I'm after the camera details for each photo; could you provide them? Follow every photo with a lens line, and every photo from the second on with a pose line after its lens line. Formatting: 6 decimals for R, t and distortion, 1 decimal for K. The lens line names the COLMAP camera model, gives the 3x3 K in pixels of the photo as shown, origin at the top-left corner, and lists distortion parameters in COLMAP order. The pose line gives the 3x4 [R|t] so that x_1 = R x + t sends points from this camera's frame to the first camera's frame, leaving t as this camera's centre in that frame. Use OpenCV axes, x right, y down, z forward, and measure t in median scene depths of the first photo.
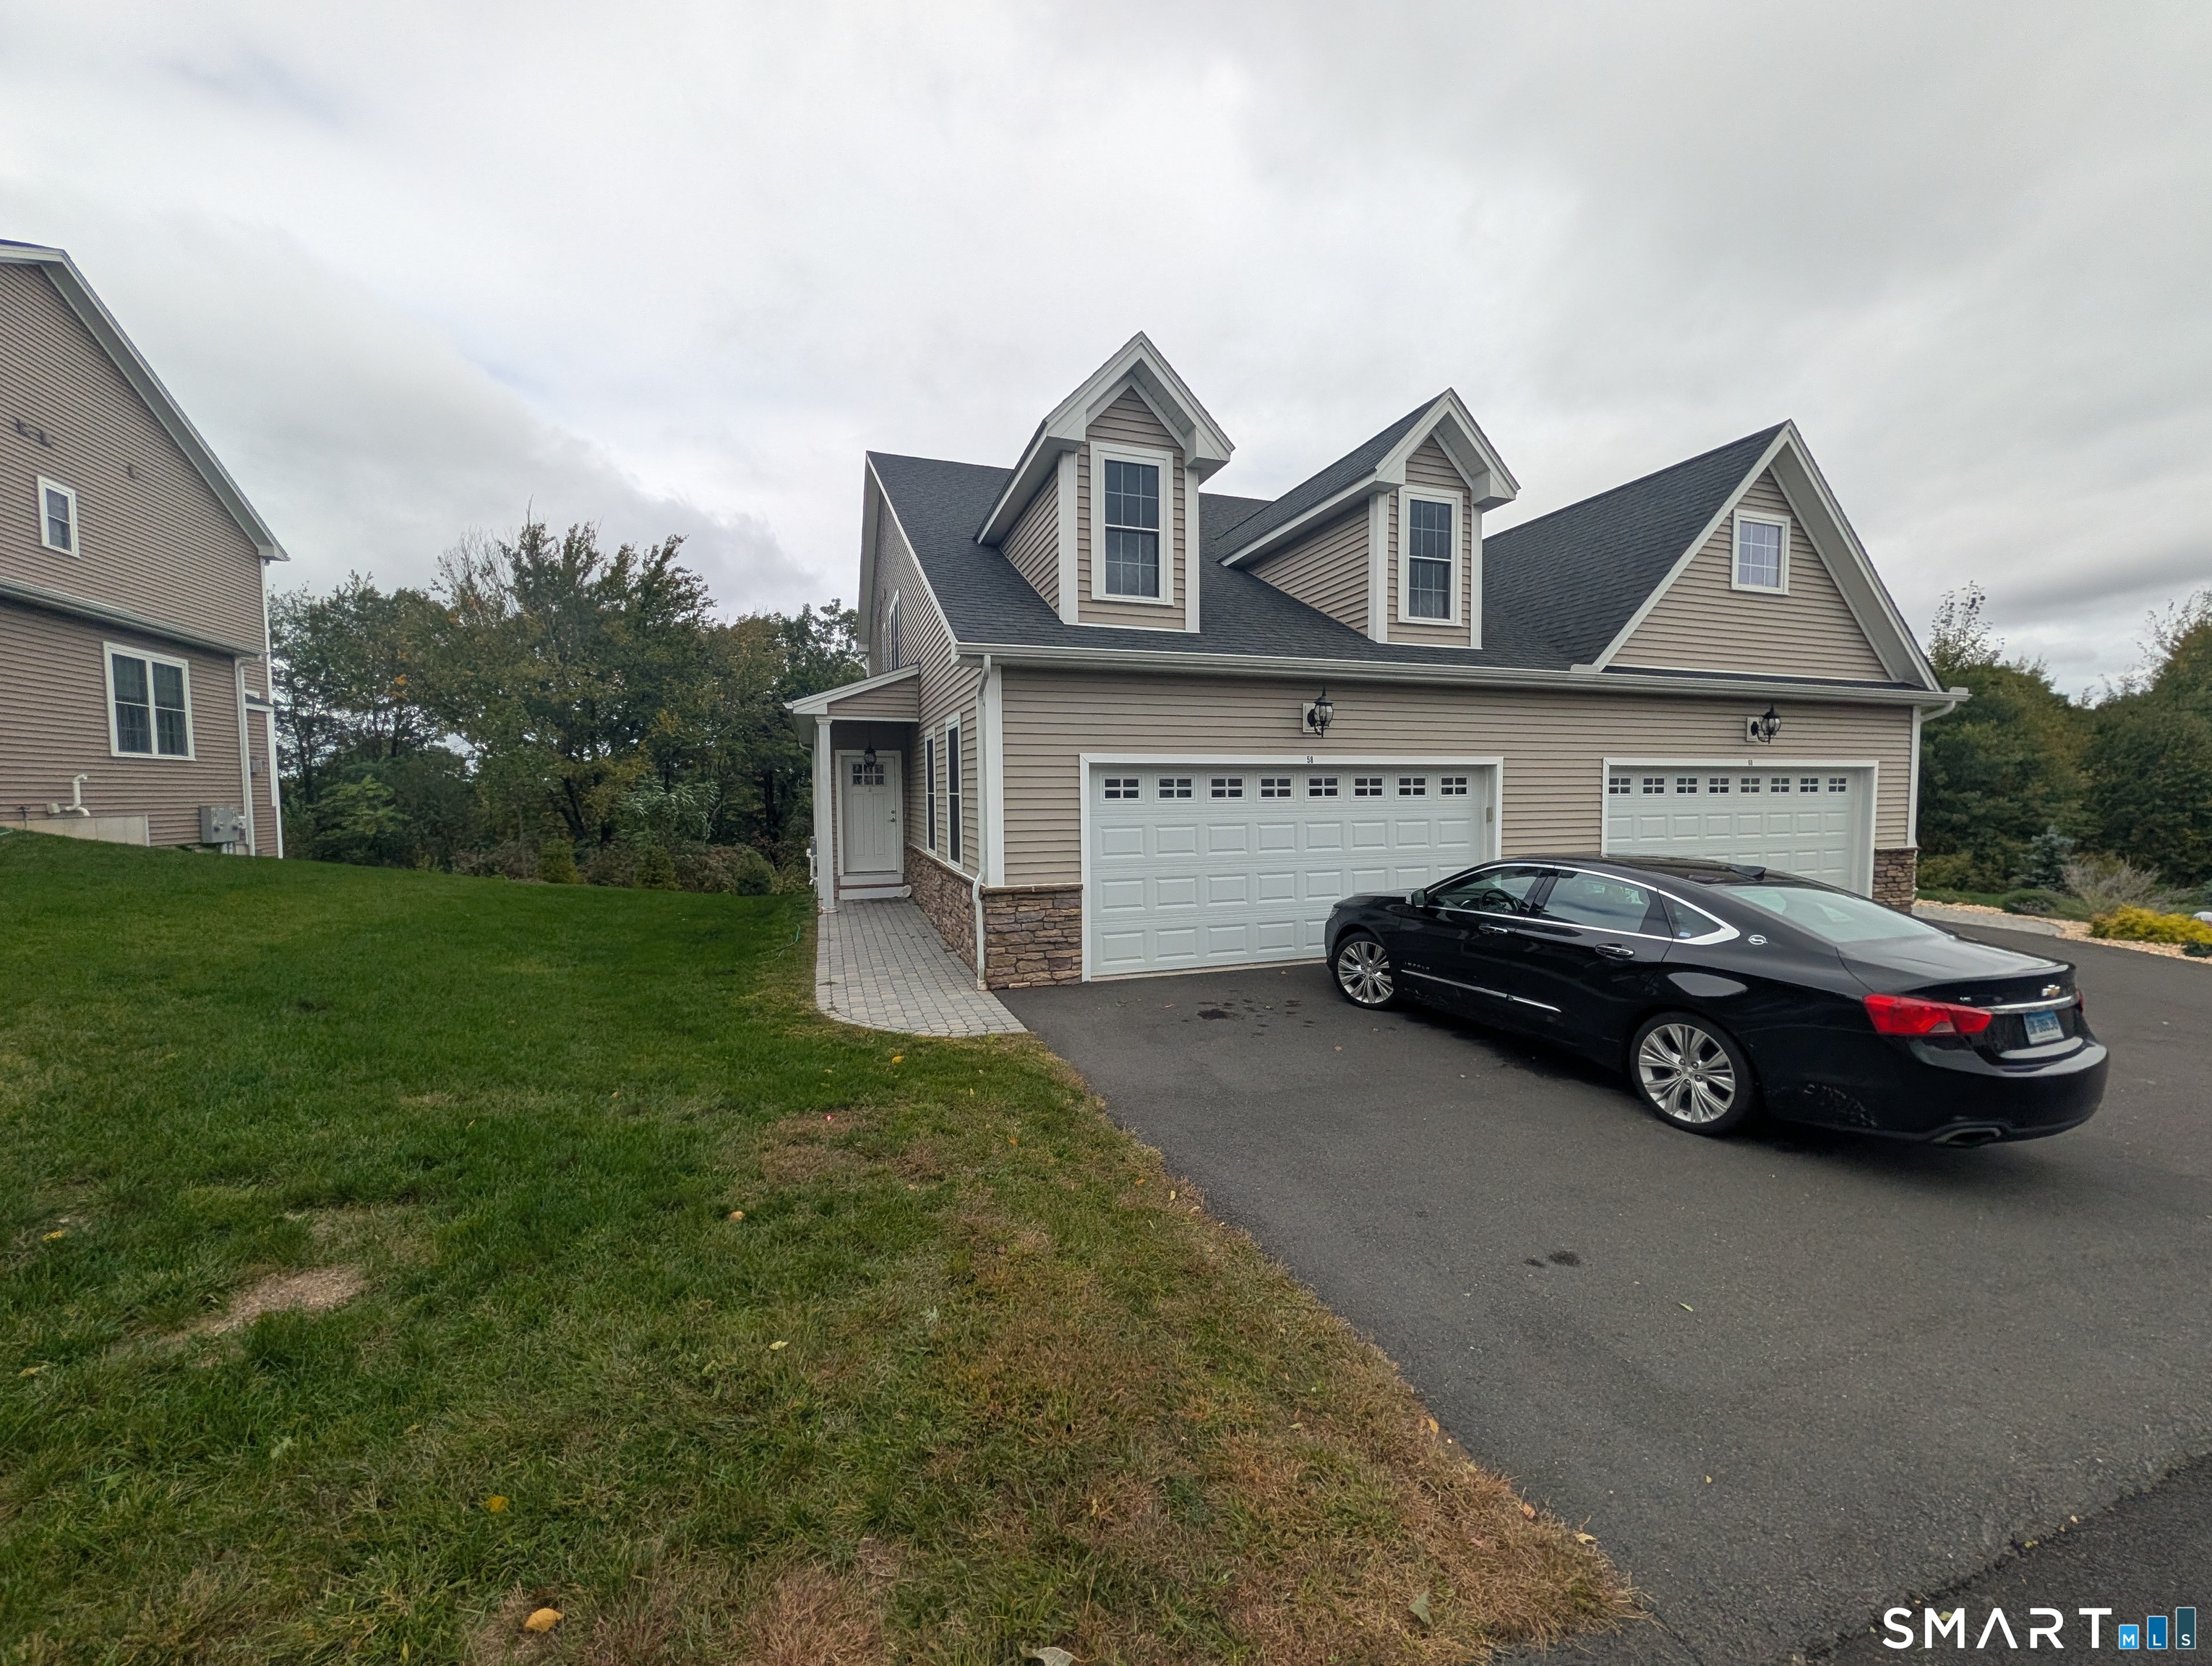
lens RADIAL K [[851.0, 0, 1119.3], [0, 851.0, 836.7], [0, 0, 1]] dist [0.001882, 0.000004]
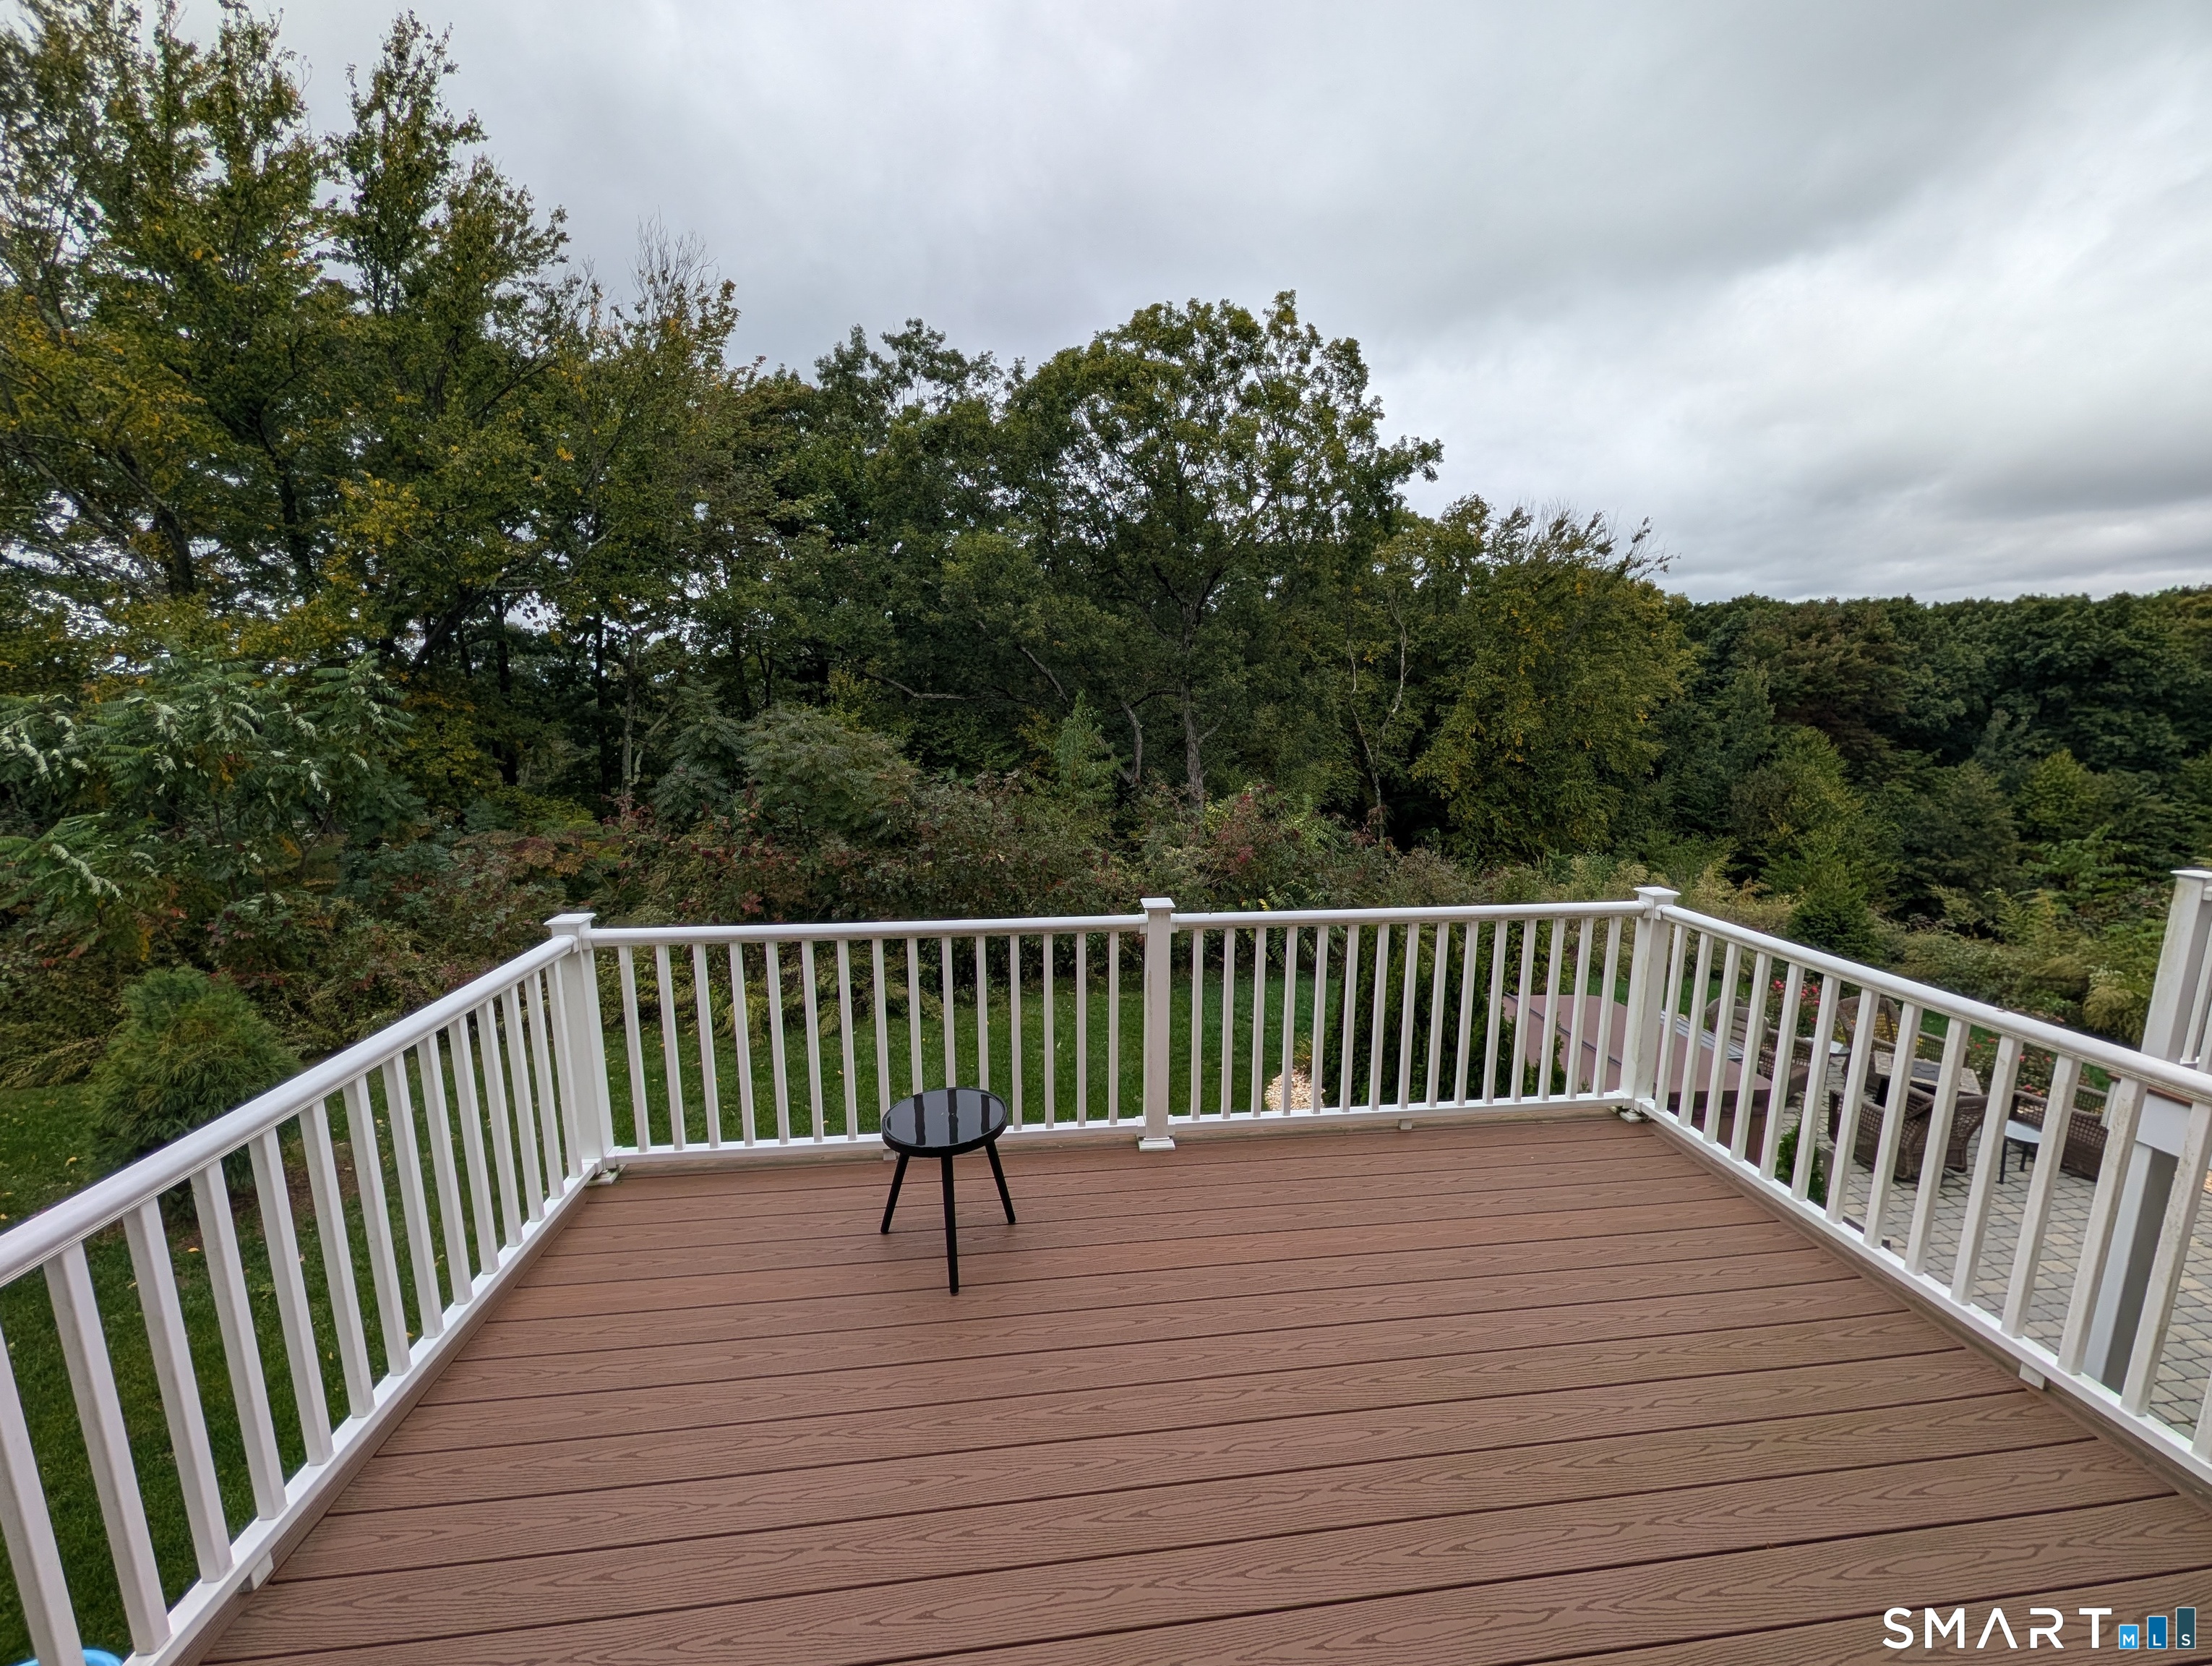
lens RADIAL K [[851.0, 0, 1112.6], [0, 851.0, 841.5], [0, 0, 1]] dist [0.001882, 0.000004]
pose [[0.971543, 0.042442, -0.233030, -0.299119], [-0.014884, 0.992811, 0.118765, -0.097602], [0.236396, -0.111917, 0.965190, 1.832122]]
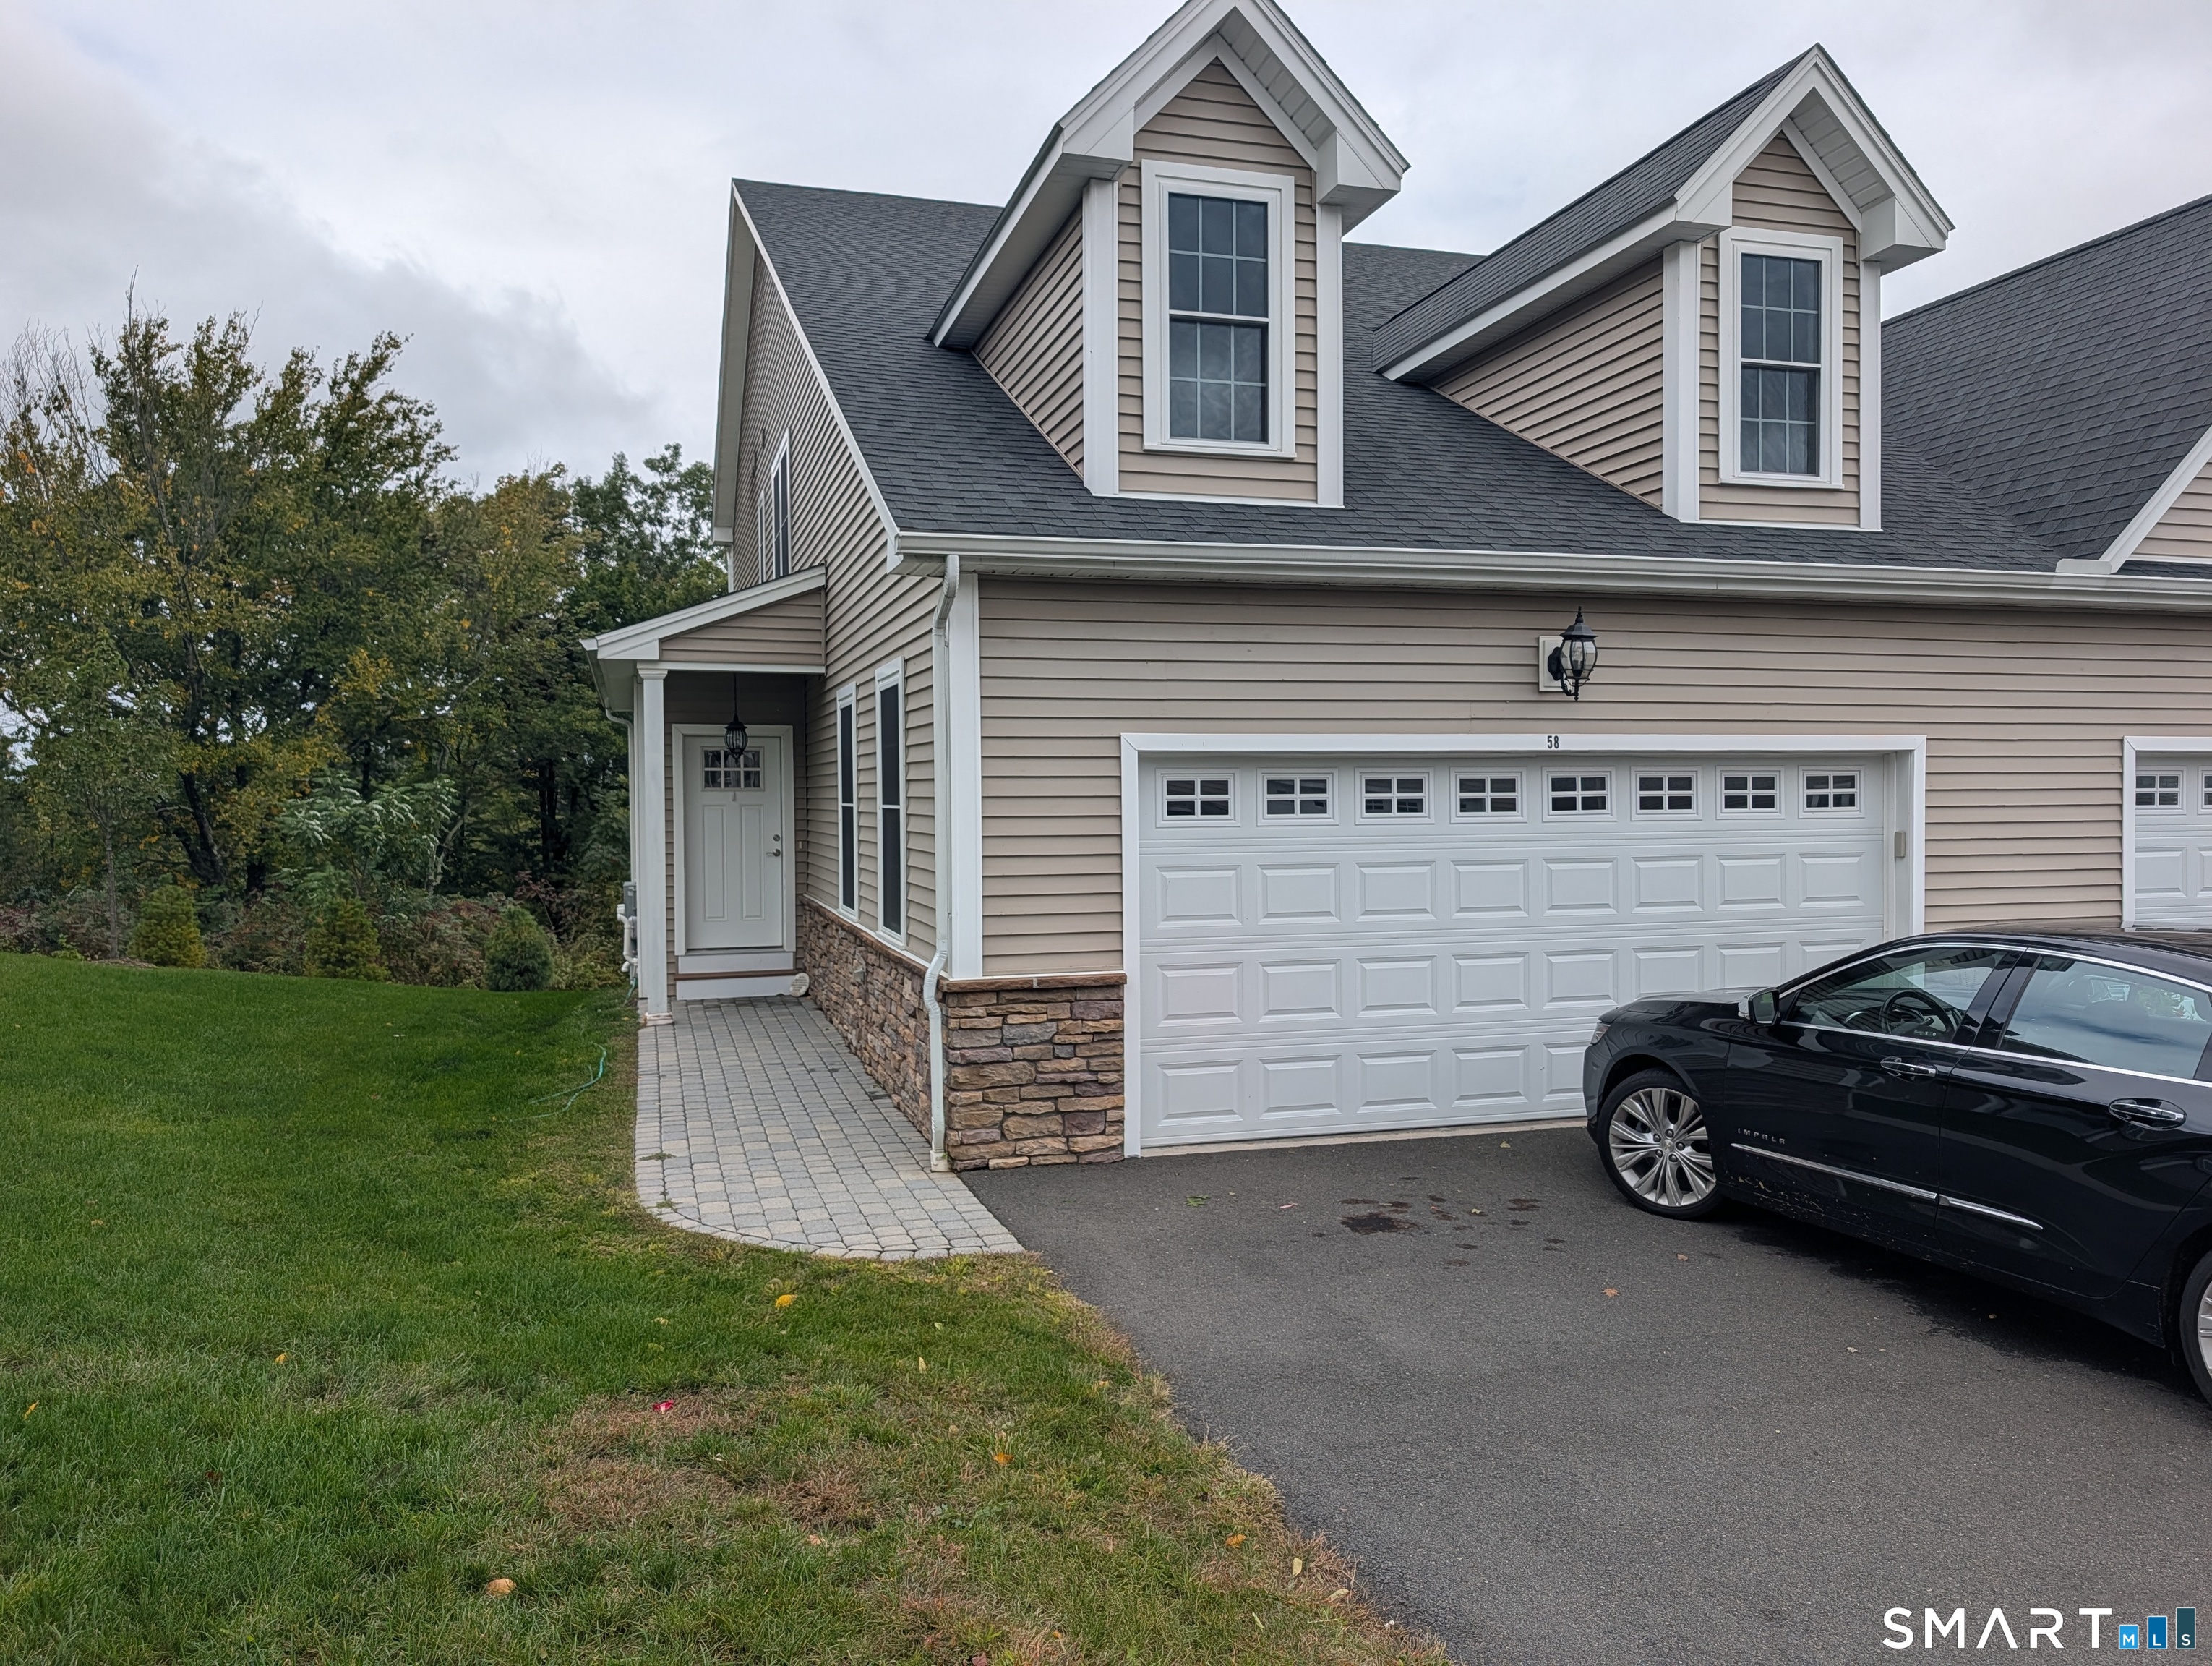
lens RADIAL K [[1596.2, 0, 1115.6], [0, 1596.2, 829.5], [0, 0, 1]] dist [0.016522, -0.013422]
pose [[0.998866, 0.001426, -0.047592, -0.001395], [-0.002959, 0.999479, -0.032150, -0.003146], [0.047522, 0.032254, 0.998349, -0.008543]]
